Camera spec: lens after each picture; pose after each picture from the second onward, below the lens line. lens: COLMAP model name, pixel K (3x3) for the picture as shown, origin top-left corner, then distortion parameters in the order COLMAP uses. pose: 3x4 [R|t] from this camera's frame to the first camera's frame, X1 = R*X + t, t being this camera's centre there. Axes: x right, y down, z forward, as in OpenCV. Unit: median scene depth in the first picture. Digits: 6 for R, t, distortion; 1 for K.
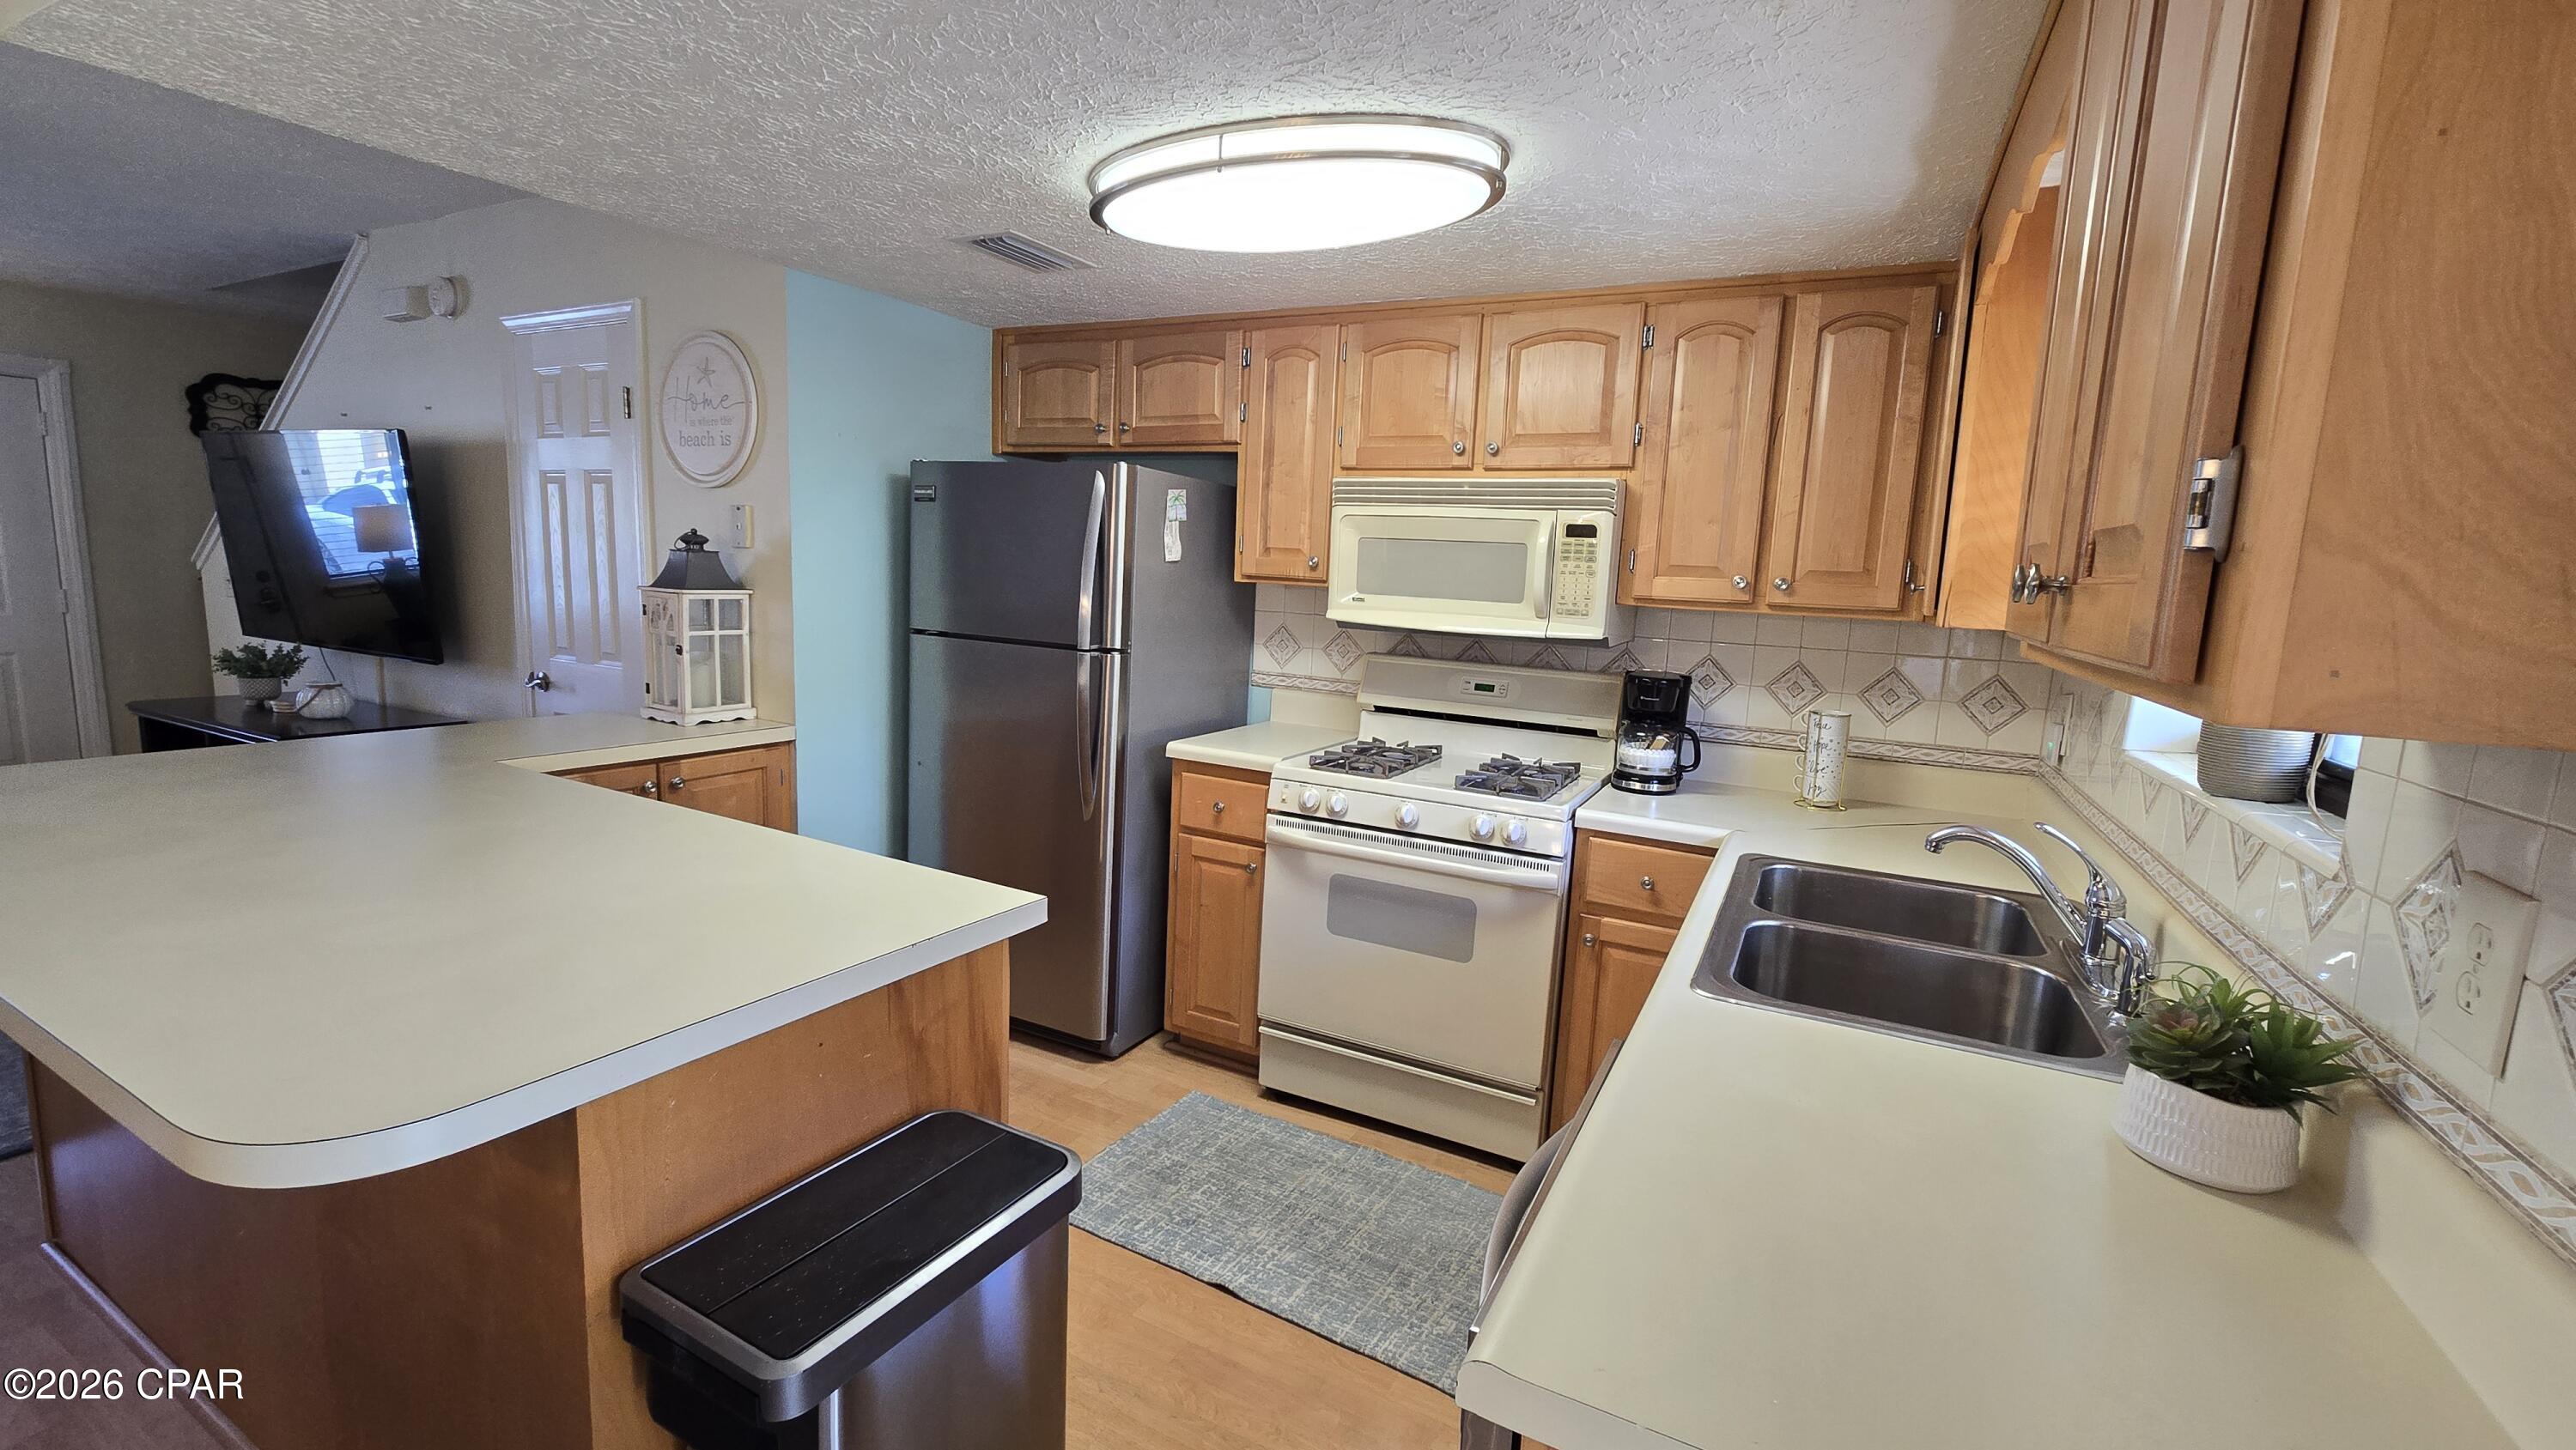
lens RADIAL K [[1053.1, 0, 1298.8], [0, 1053.1, 724.4], [0, 0, 1]] dist [-0.003149, 0.000321]
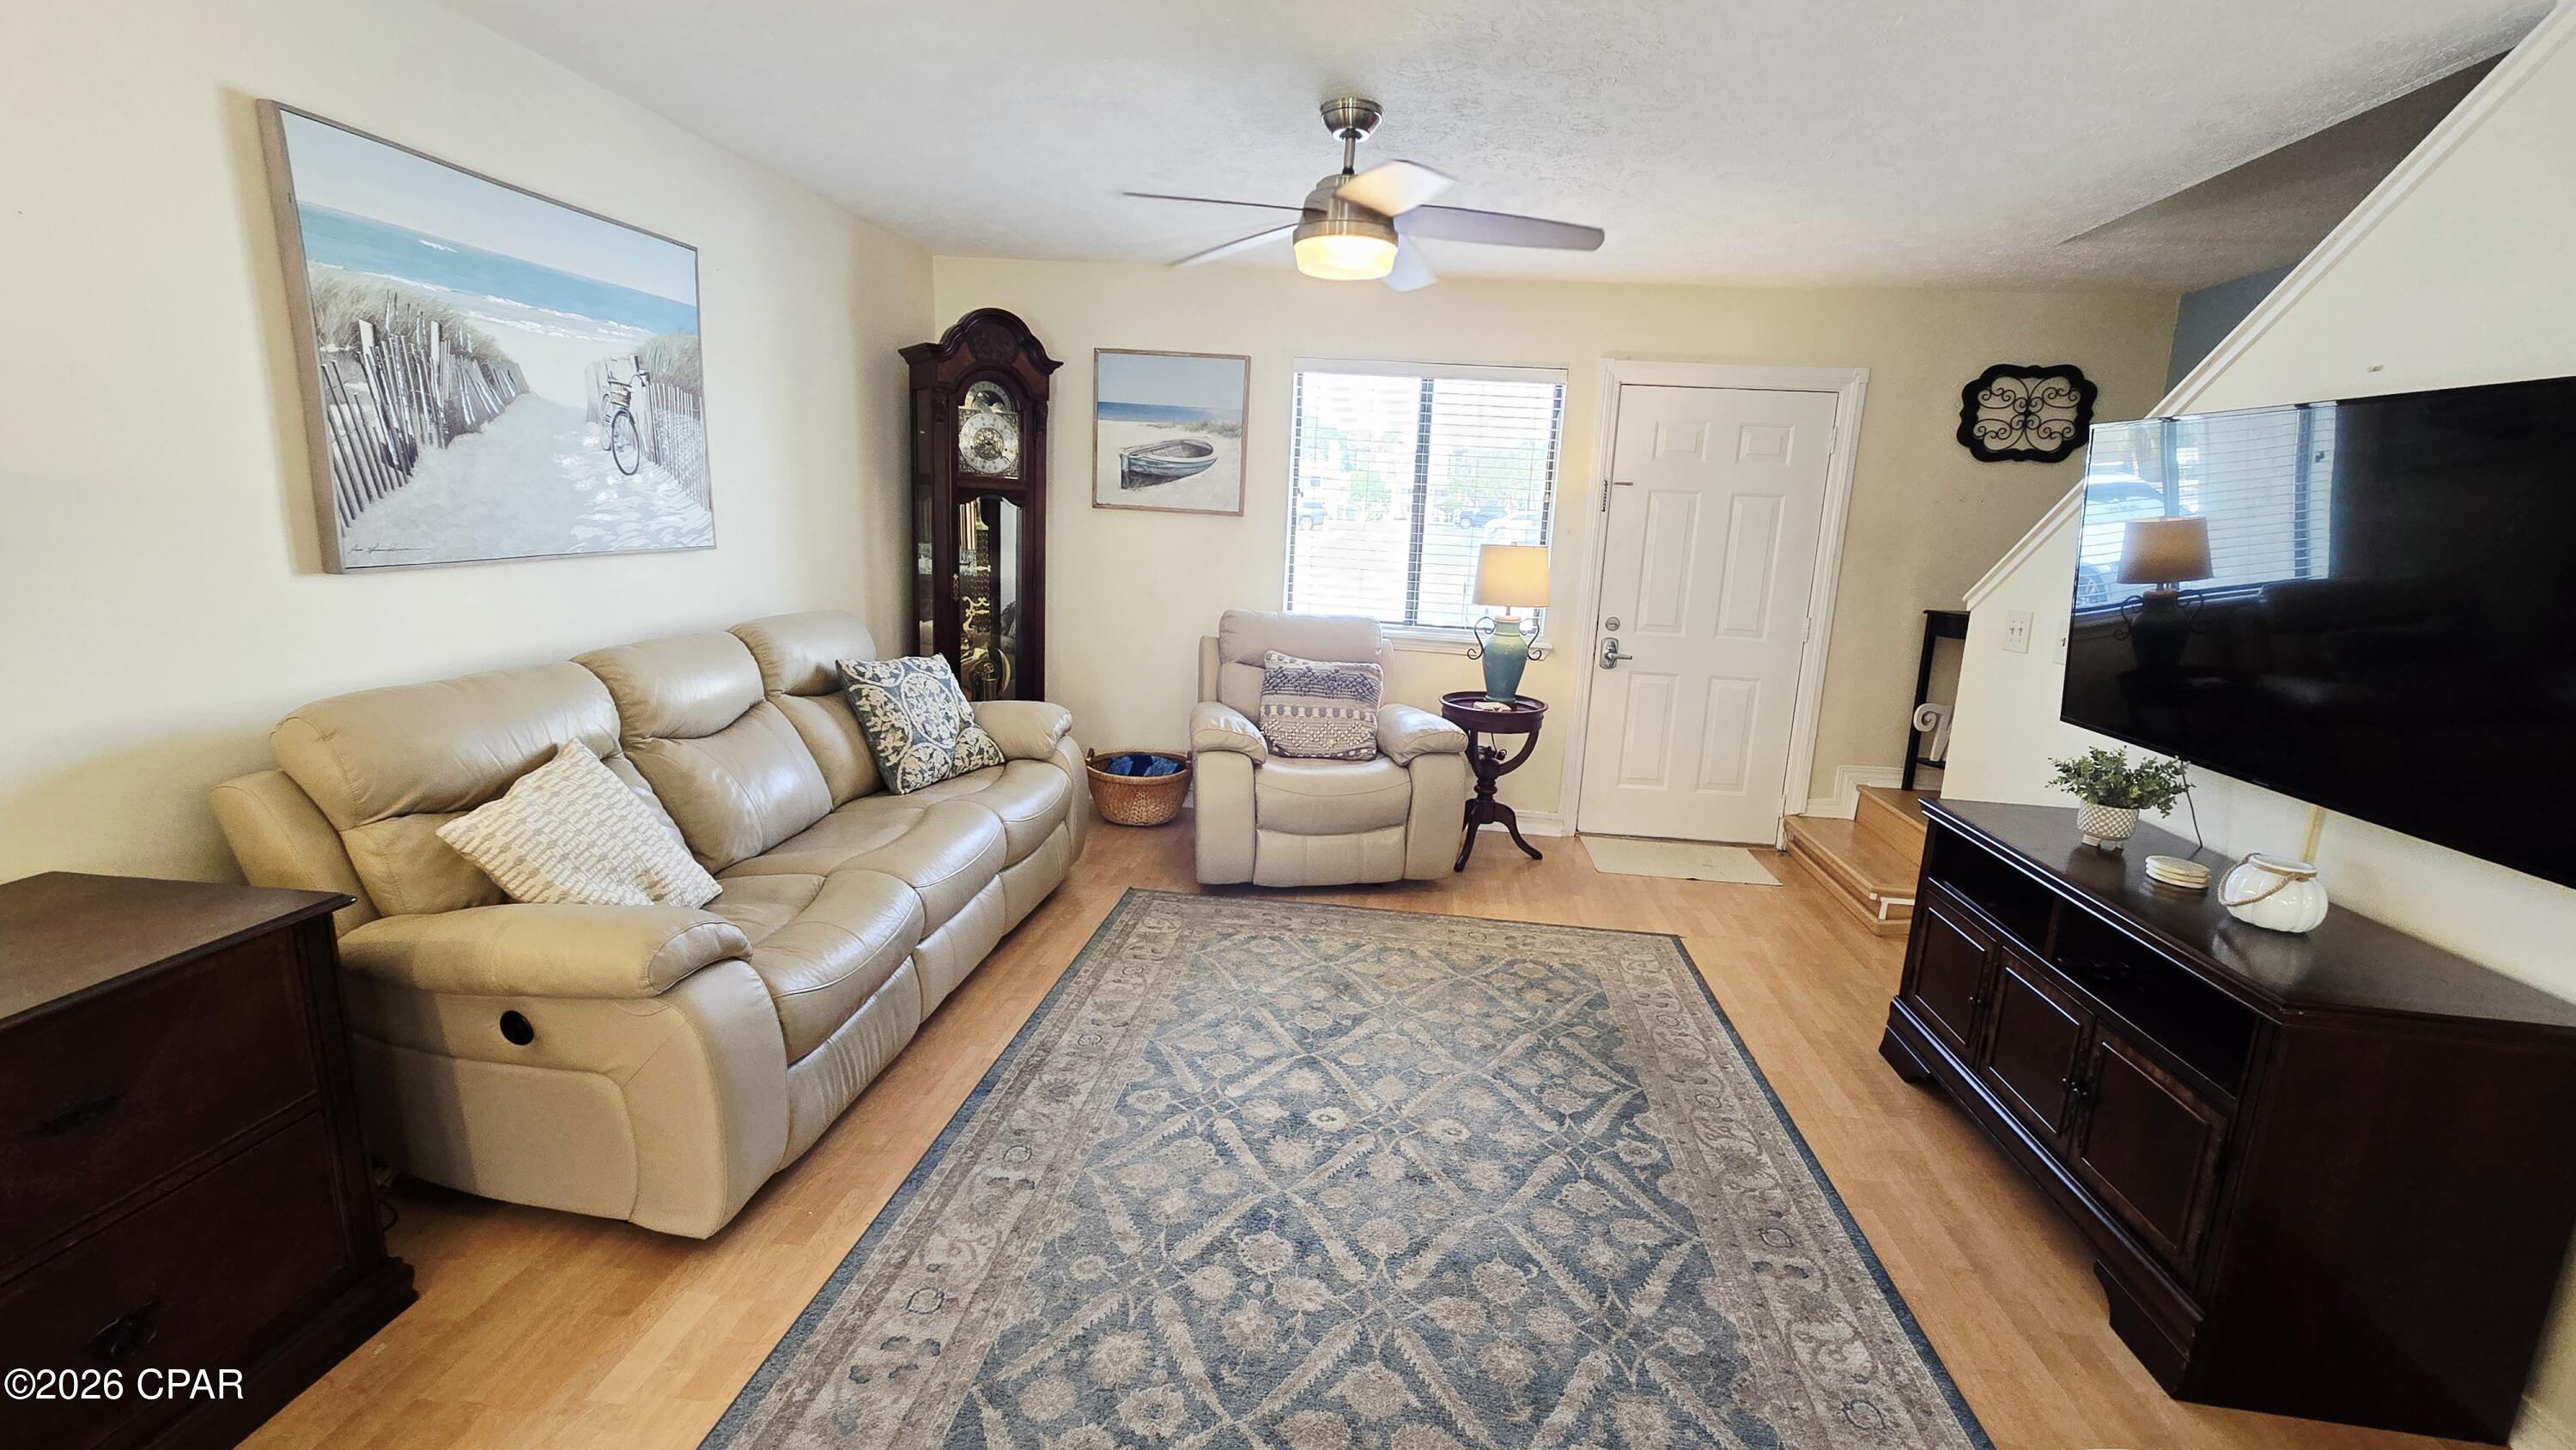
lens RADIAL K [[1053.1, 0, 1298.8], [0, 1053.1, 724.4], [0, 0, 1]] dist [-0.003149, 0.000321]
pose [[0.355572, 0.162377, -0.920436, -0.807658], [-0.162602, 0.980523, 0.110163, -0.113515], [0.920396, 0.110494, 0.375050, 0.414111]]
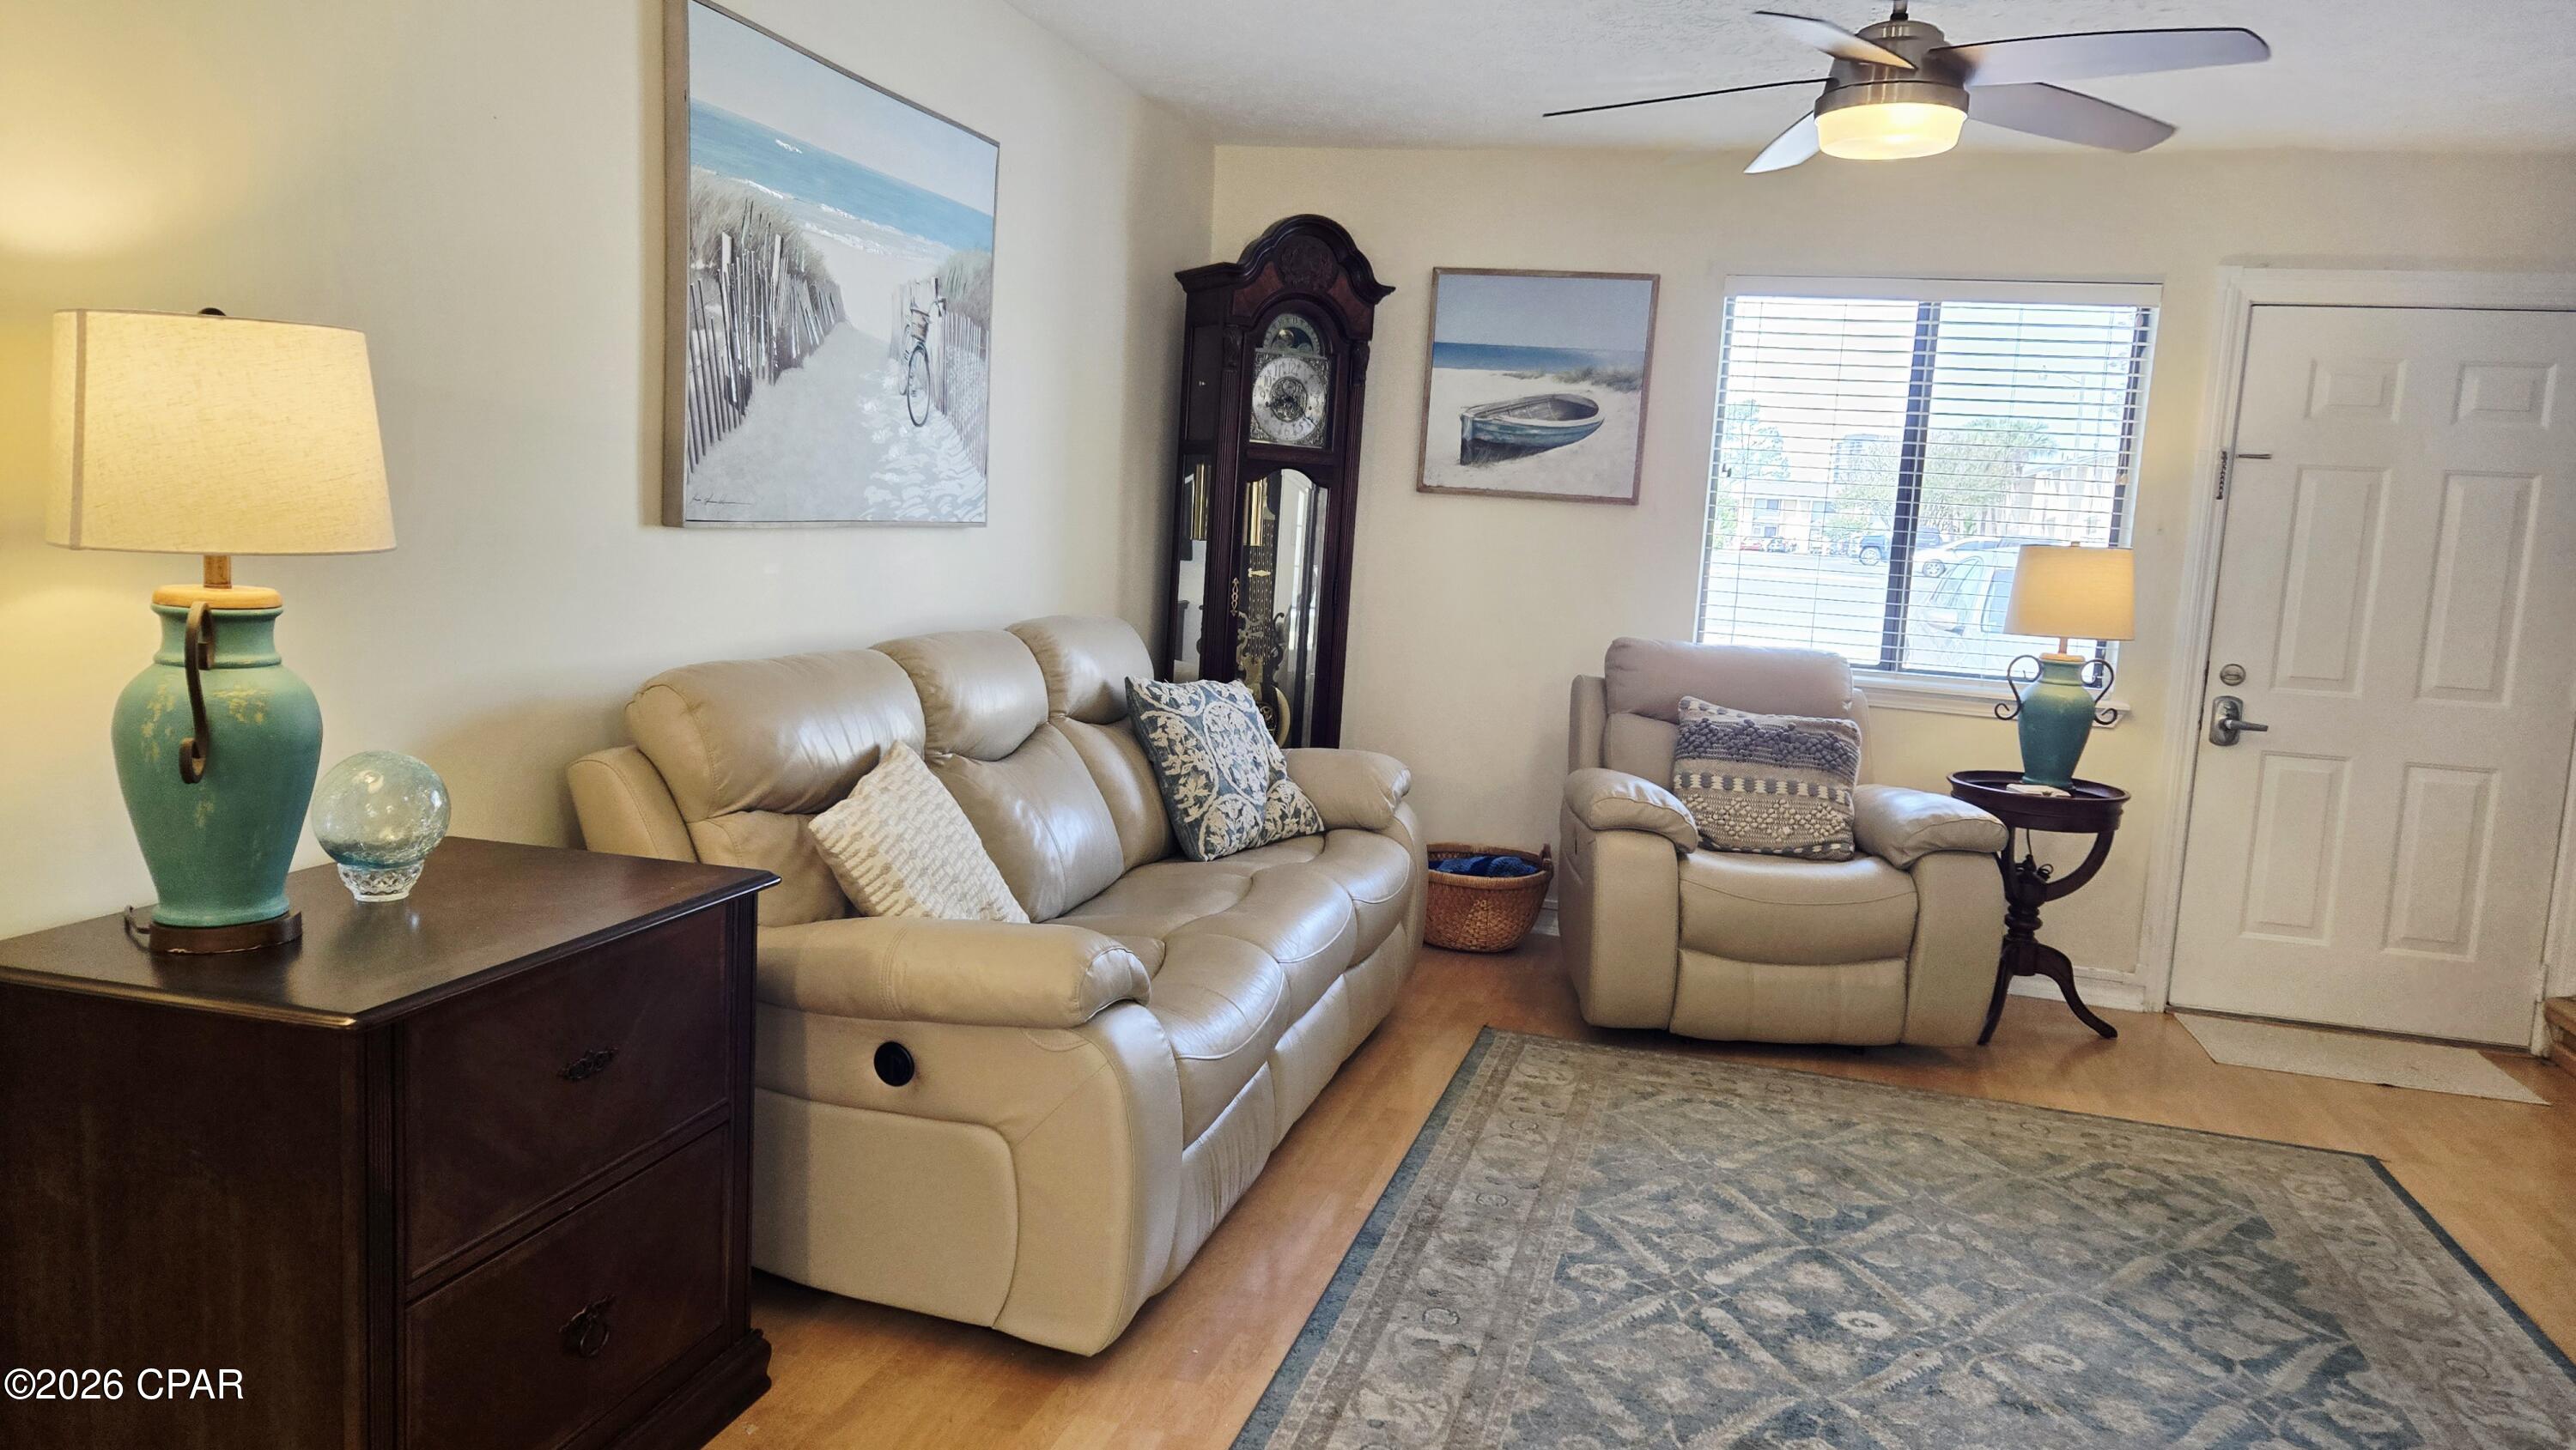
lens RADIAL K [[1713.6, 0, 1276.0], [0, 1713.6, 721.3], [0, 0, 1]] dist [0.070949, -0.057685]
pose [[0.191087, 0.086103, -0.977789, -0.656305], [-0.186943, 0.981104, 0.049862, -0.024949], [0.963607, 0.173263, 0.203572, 0.197849]]
